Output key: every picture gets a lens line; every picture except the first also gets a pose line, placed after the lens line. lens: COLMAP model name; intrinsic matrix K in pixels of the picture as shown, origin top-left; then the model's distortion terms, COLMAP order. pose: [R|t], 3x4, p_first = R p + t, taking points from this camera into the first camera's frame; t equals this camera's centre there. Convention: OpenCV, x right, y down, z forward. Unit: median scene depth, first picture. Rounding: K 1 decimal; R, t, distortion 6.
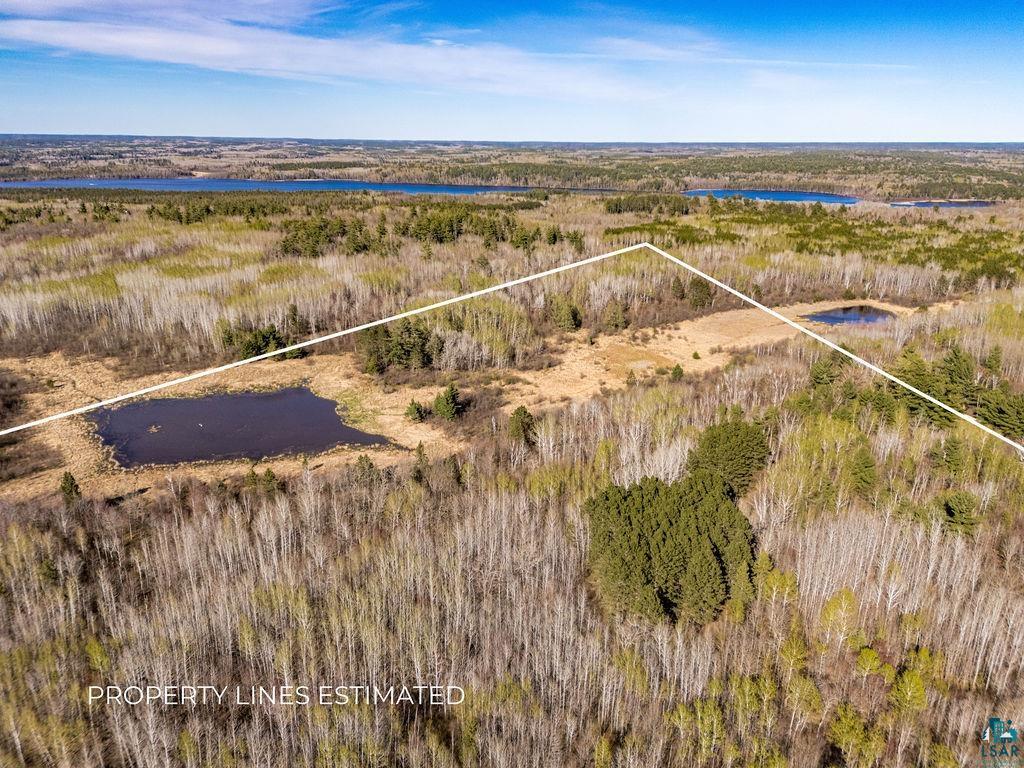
lens RADIAL K [[754.4, 0, 520.9], [0, 754.4, 386.7], [0, 0, 1]] dist [0.081660, -0.073521]
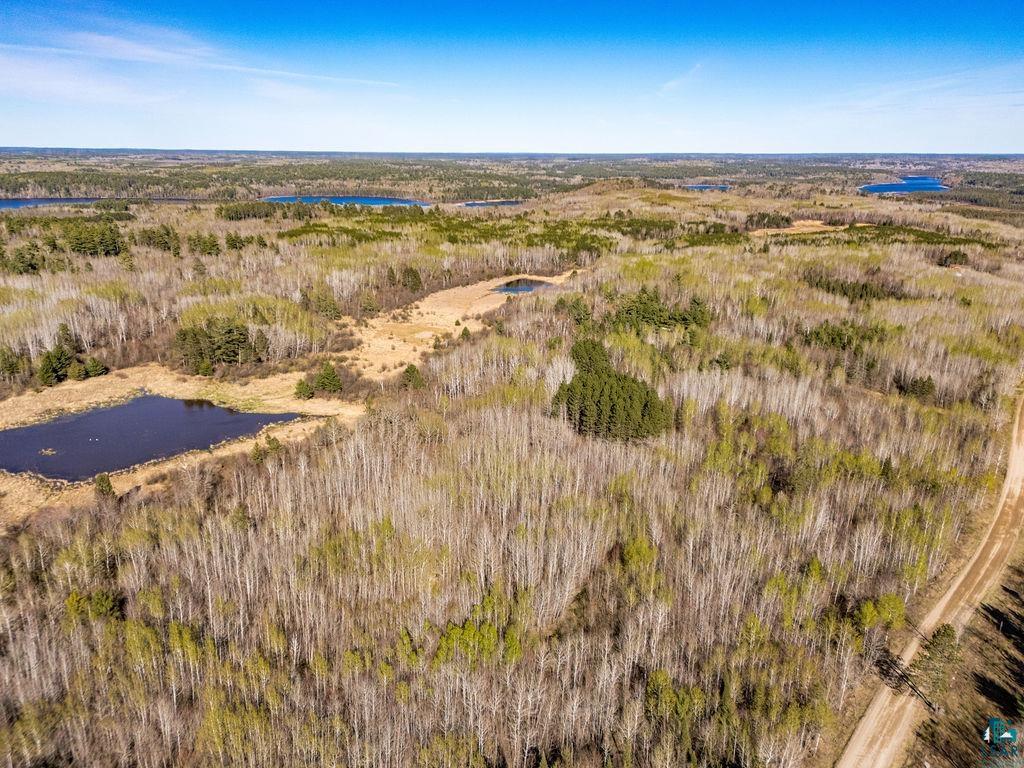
lens RADIAL K [[754.4, 0, 520.9], [0, 754.4, 386.7], [0, 0, 1]] dist [0.081660, -0.073521]
pose [[0.828870, -0.169233, 0.533231, -0.100418], [0.174536, 0.983800, 0.040927, 0.008131], [-0.531519, 0.059145, 0.844979, -0.027622]]
